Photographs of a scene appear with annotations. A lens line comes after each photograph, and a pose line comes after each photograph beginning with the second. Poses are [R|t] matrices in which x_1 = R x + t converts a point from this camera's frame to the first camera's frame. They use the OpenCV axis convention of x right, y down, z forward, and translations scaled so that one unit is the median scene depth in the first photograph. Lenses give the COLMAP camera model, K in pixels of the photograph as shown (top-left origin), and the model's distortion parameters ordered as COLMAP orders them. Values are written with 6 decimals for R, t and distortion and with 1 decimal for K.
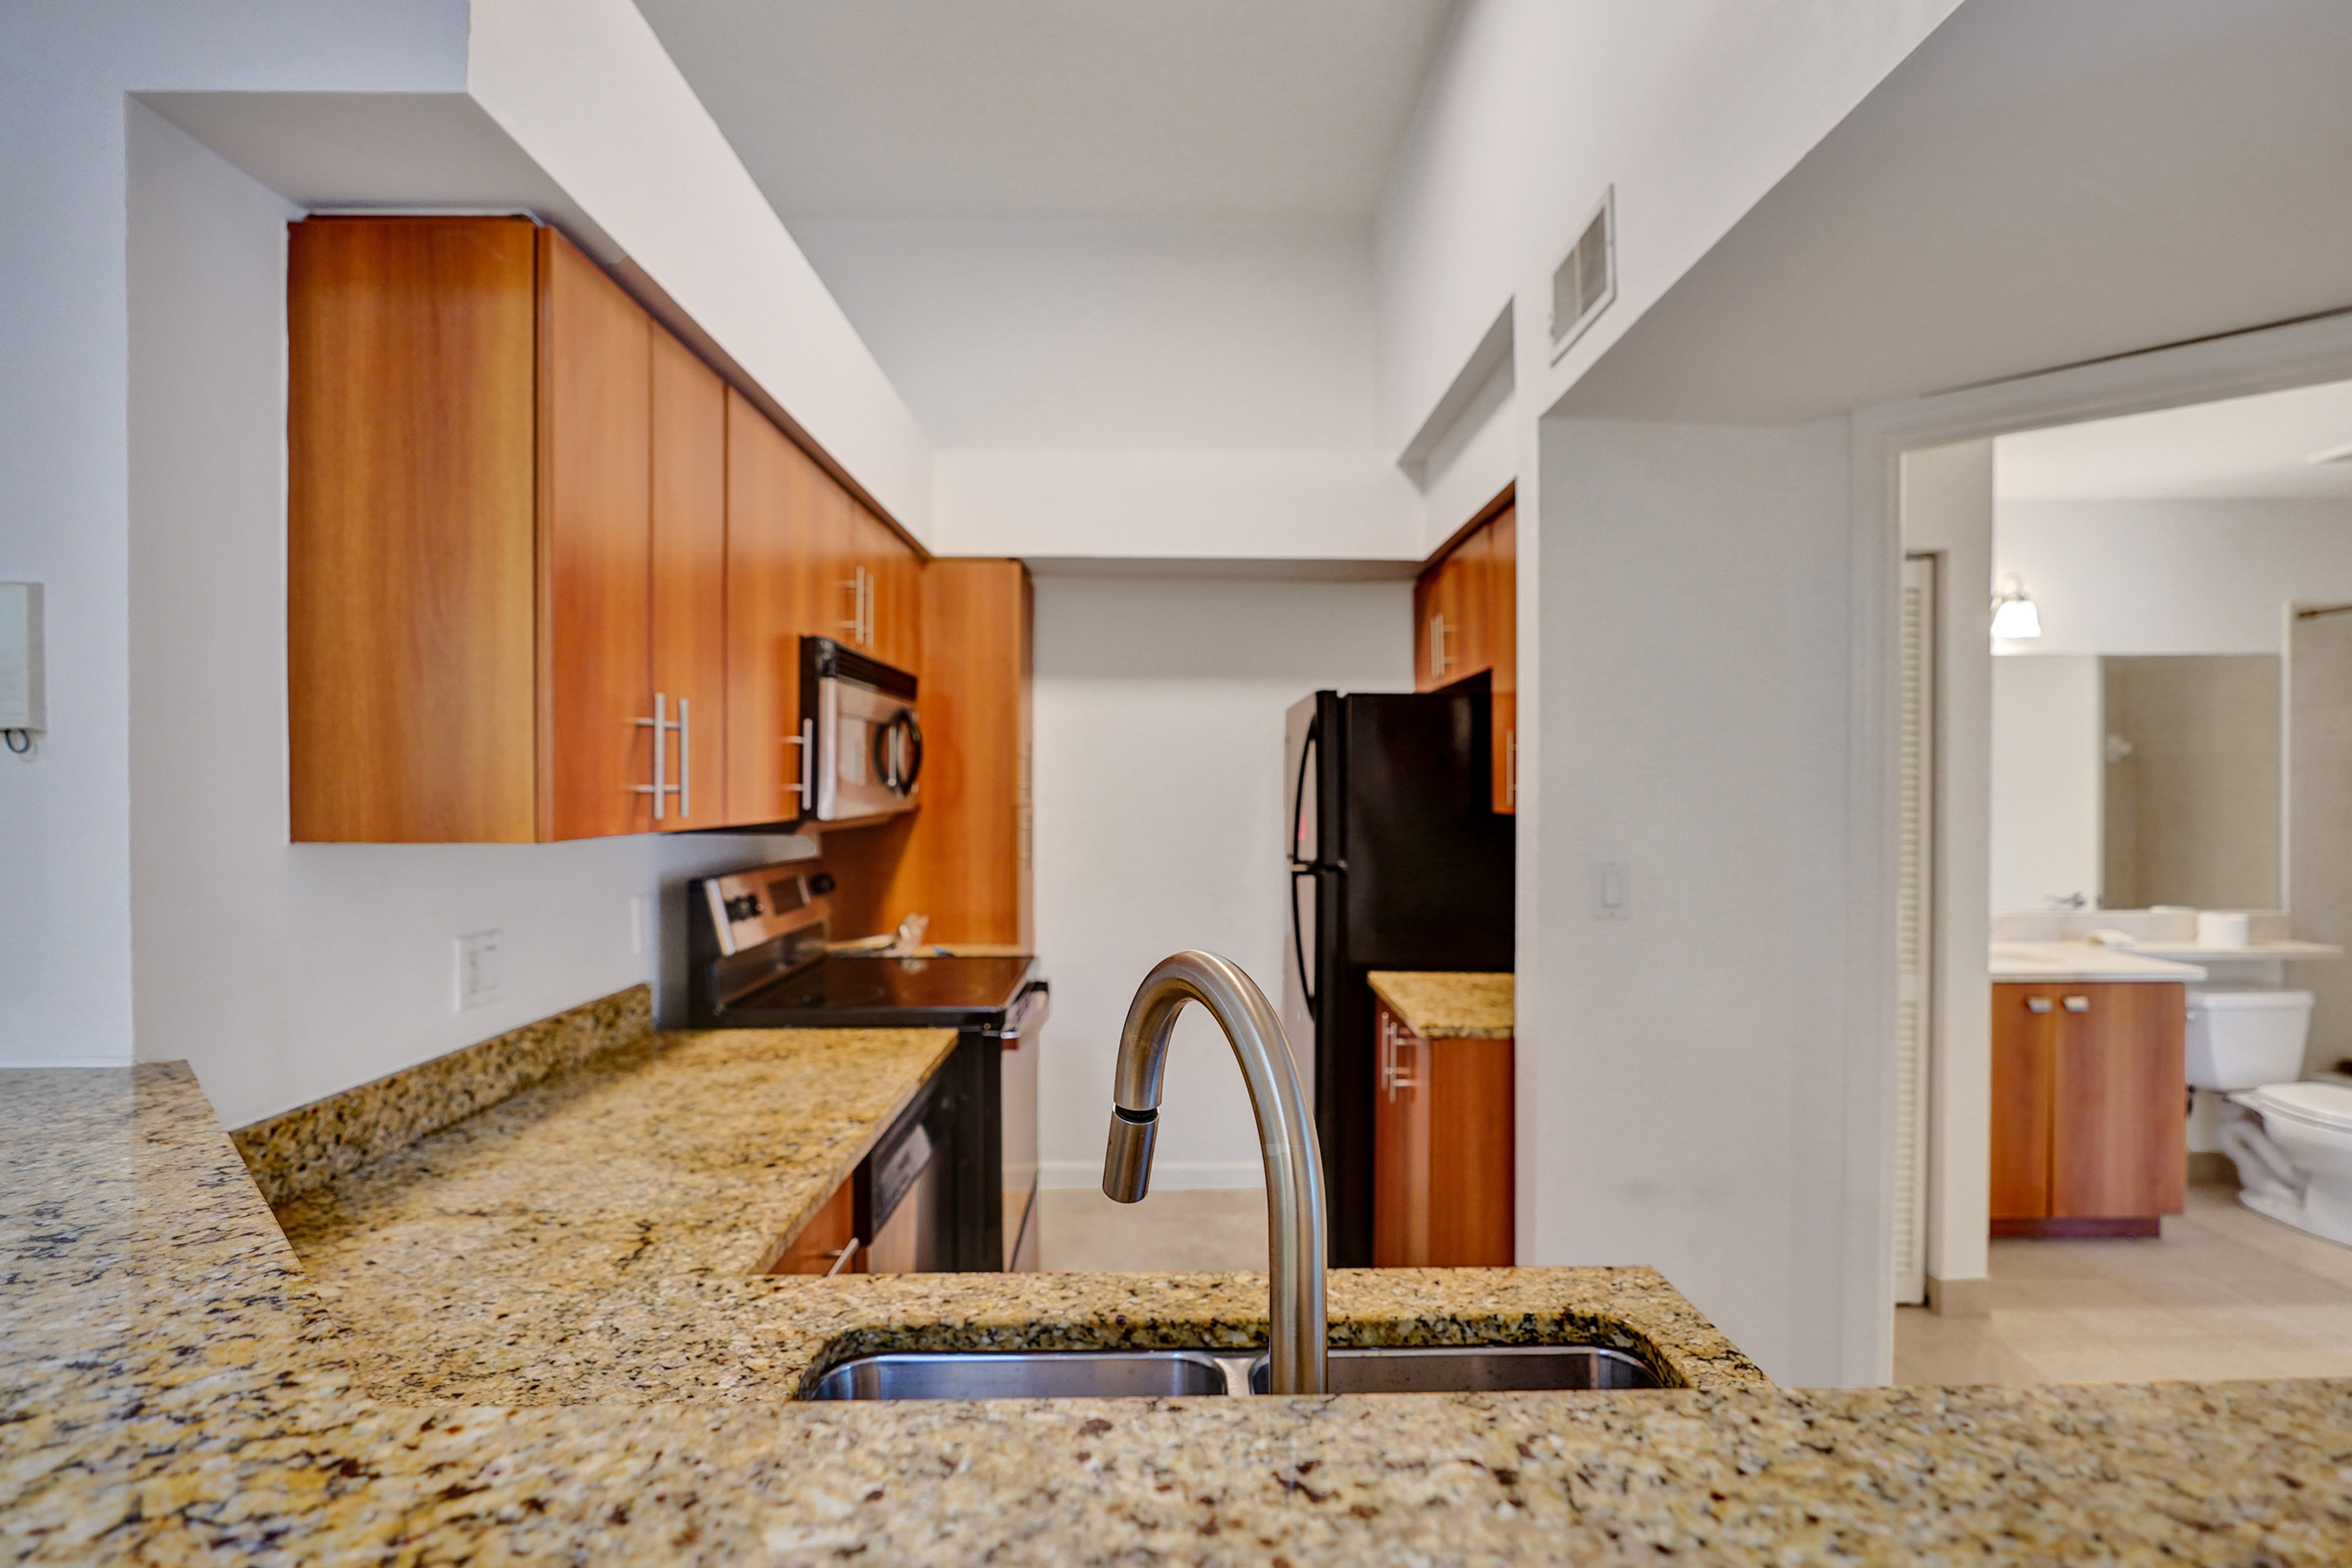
lens RADIAL K [[1090.5, 0, 1174.9], [0, 1090.5, 794.2], [0, 0, 1]] dist [-0.005942, -0.001147]
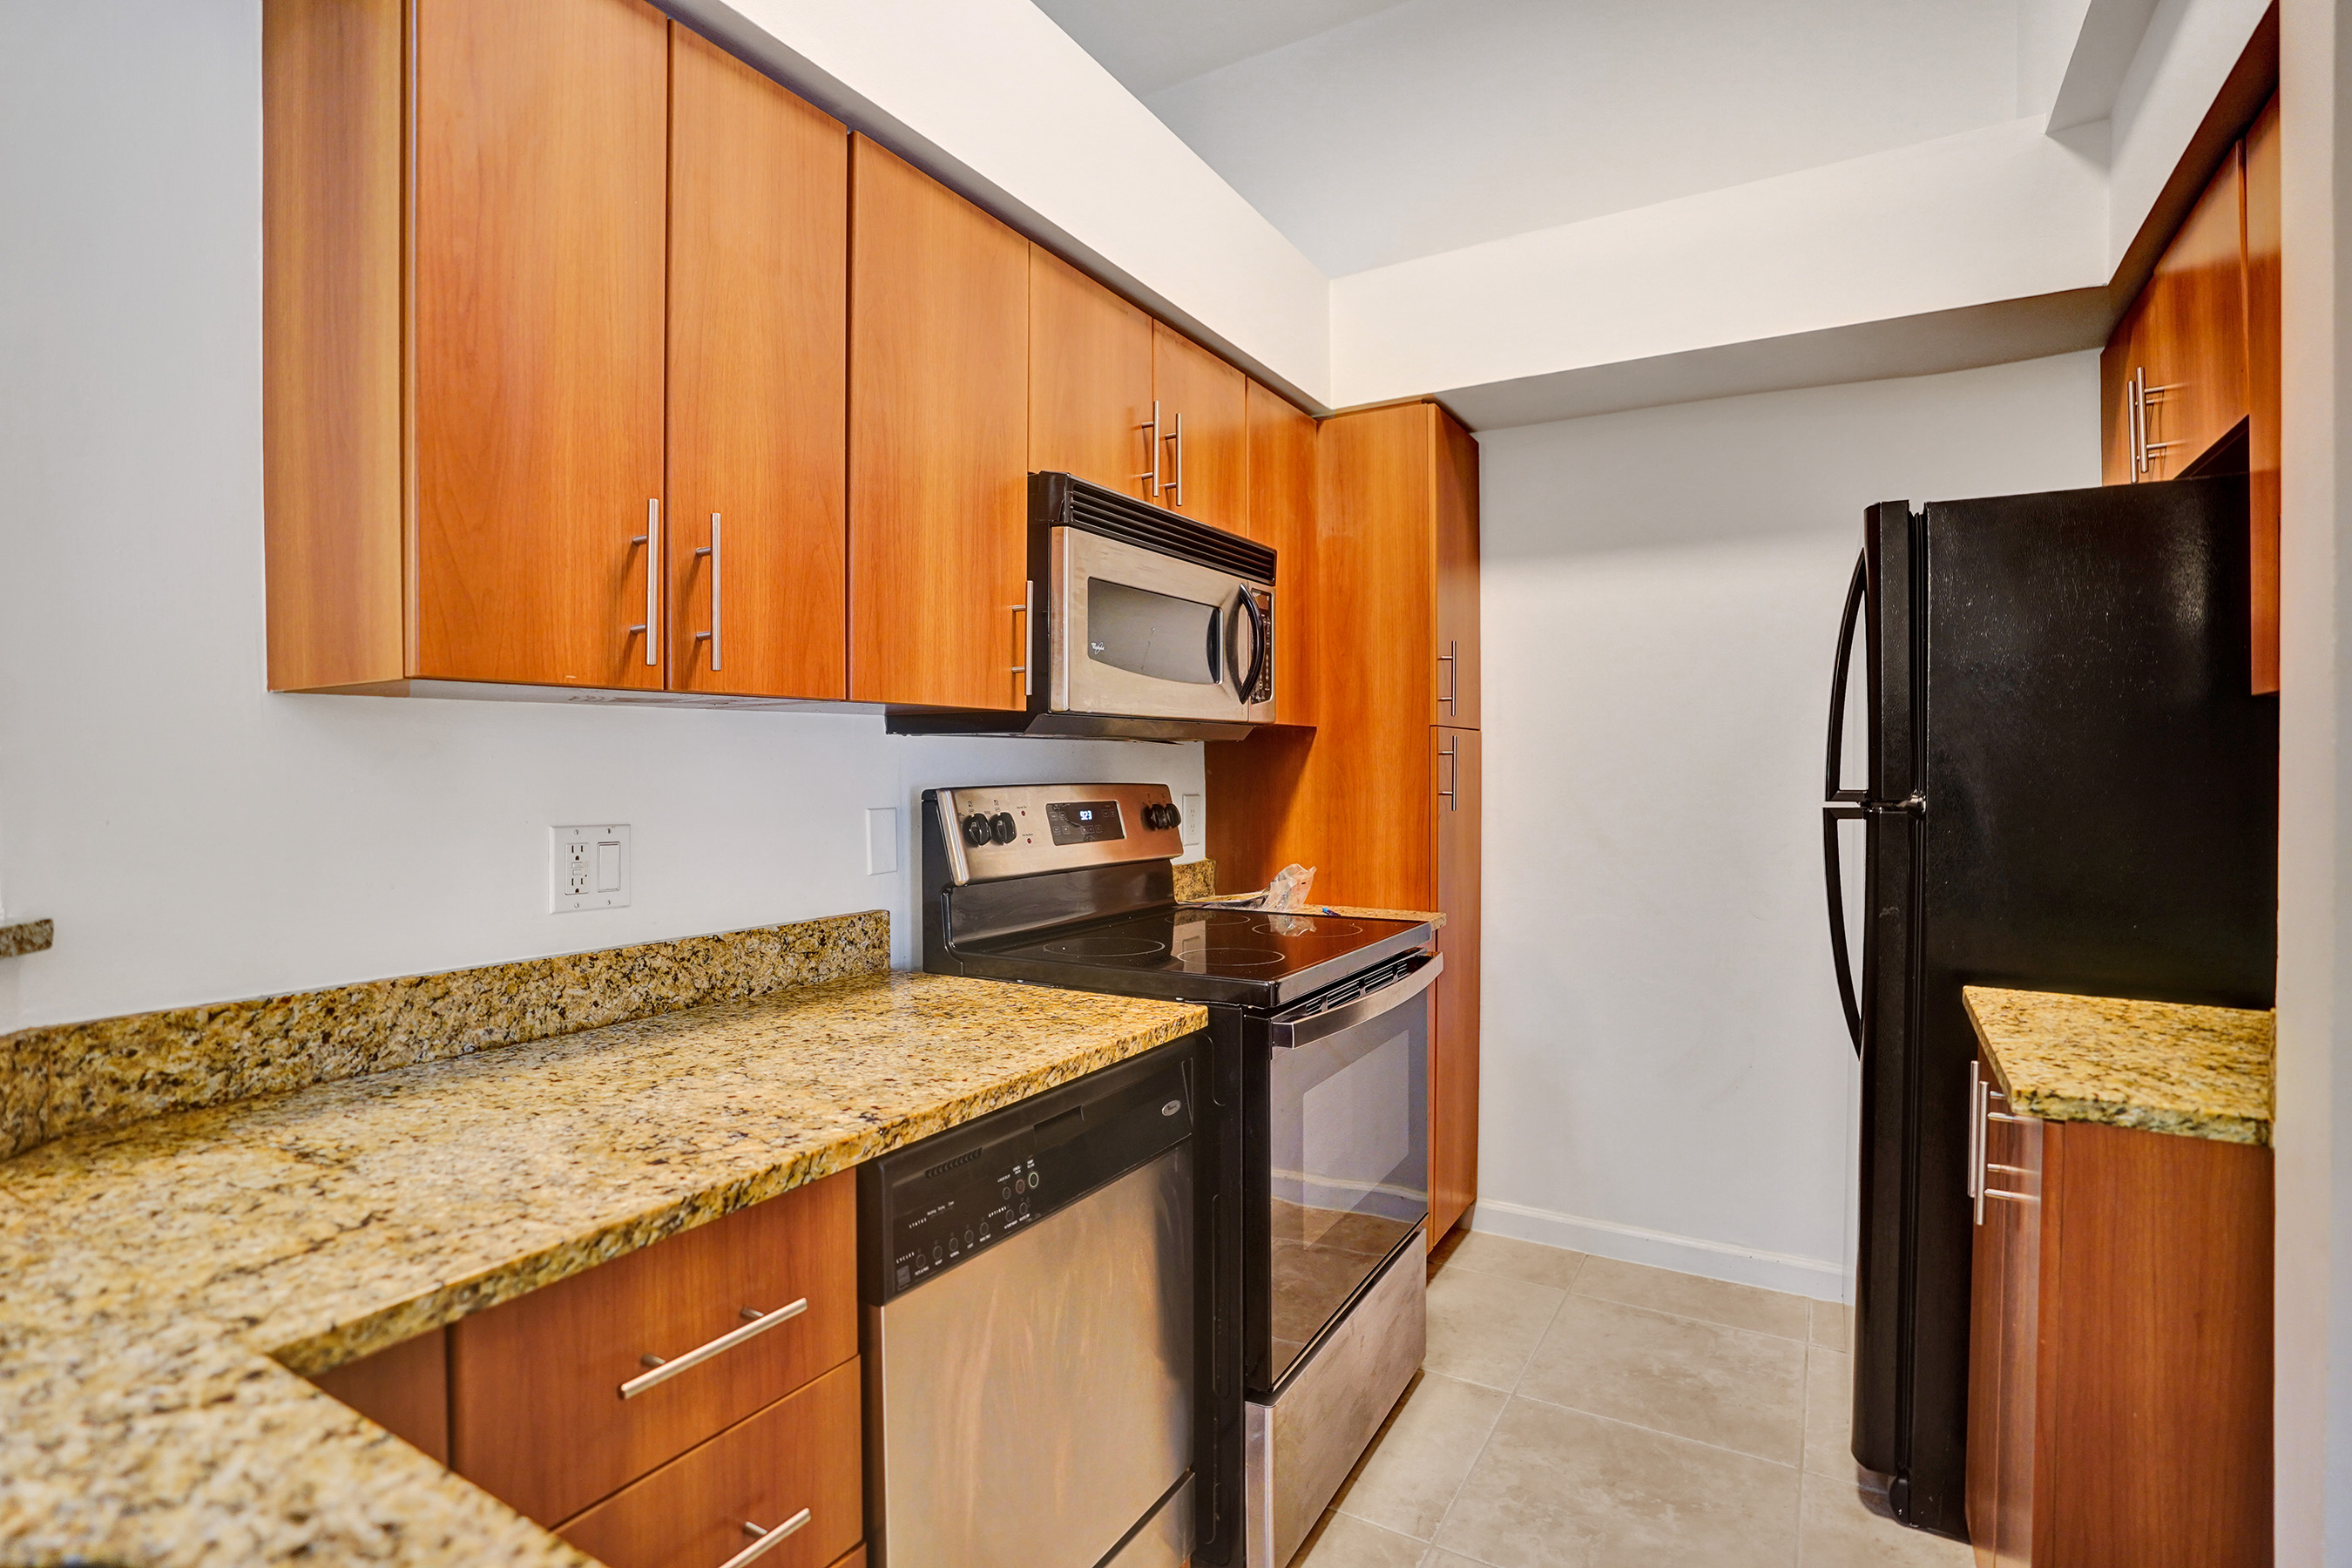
lens RADIAL K [[1120.9, 0, 1176.0], [0, 1120.9, 784.0], [0, 0, 1]] dist [-0.071067, 0.031732]
pose [[0.853576, 0.002857, -0.520961, 0.244719], [0.001150, 0.999972, 0.007369, 0.107578], [0.520967, -0.006889, 0.853549, 0.598352]]
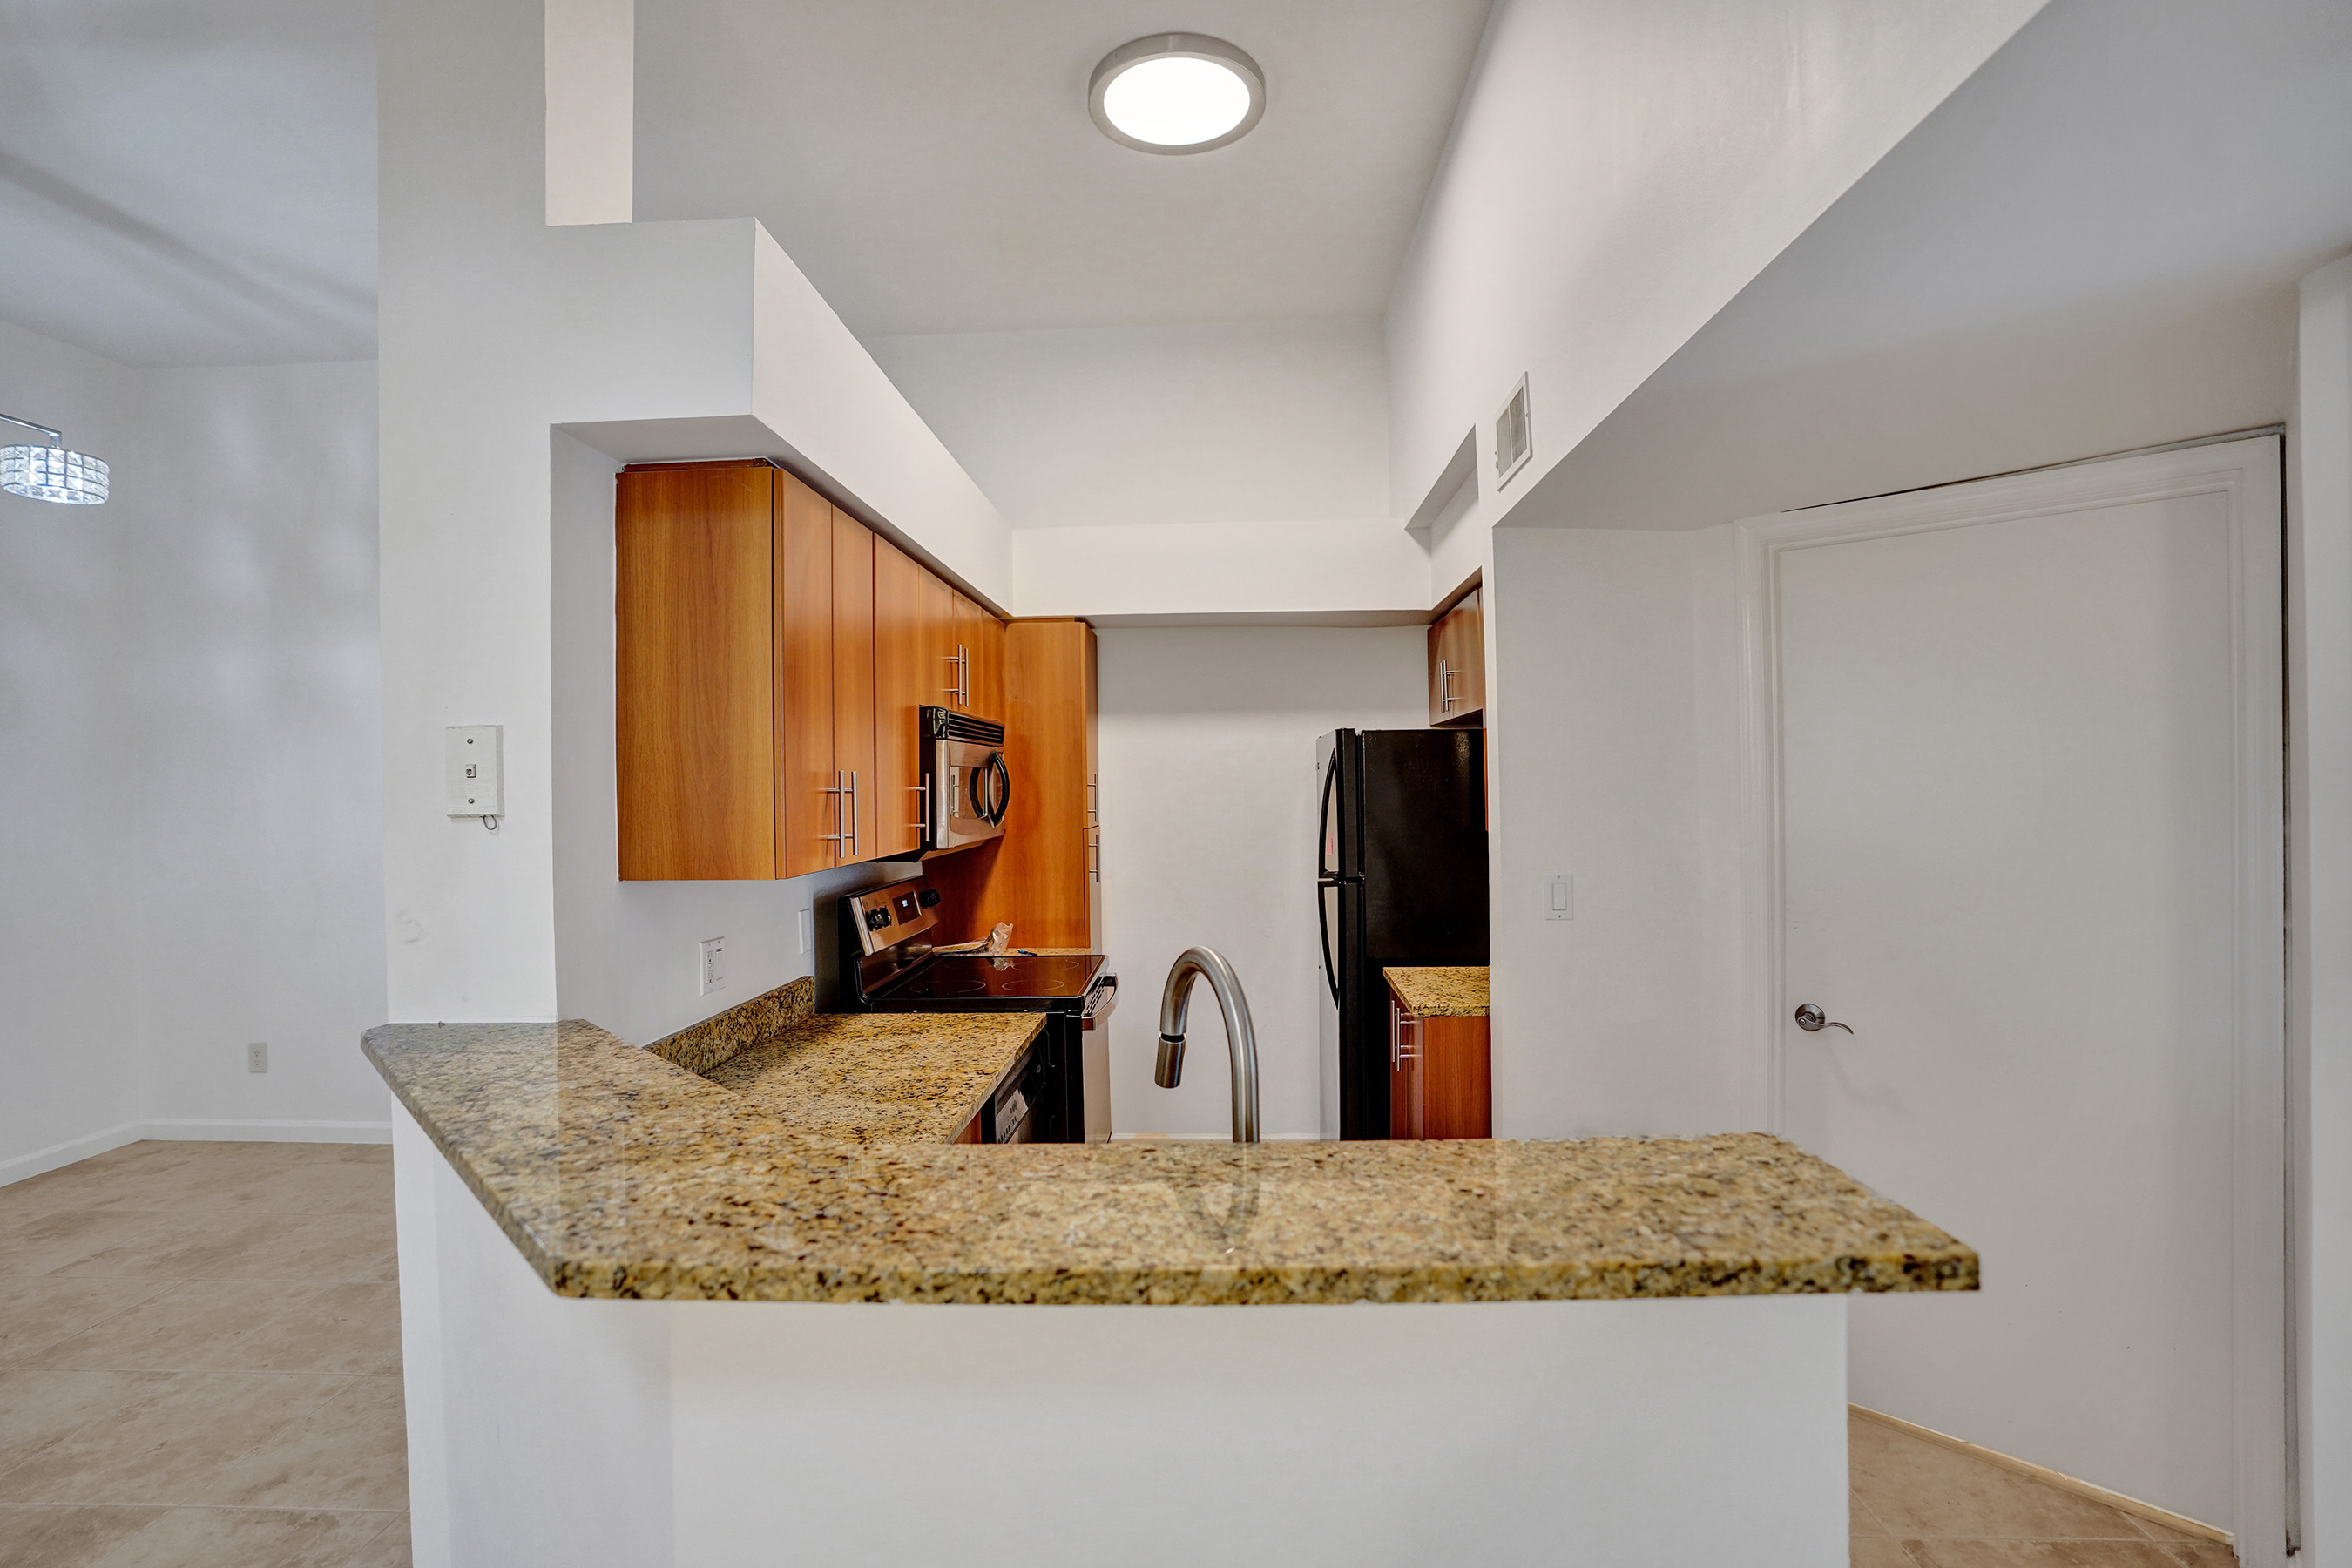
lens RADIAL K [[1111.1, 0, 1176.0], [0, 1111.1, 784.0], [0, 0, 1]] dist [-0.070654, 0.028620]
pose [[0.998363, -0.017296, -0.054526, 0.041705], [0.016840, 0.999819, -0.008817, -0.058467], [0.054669, 0.007885, 0.998473, -0.446626]]
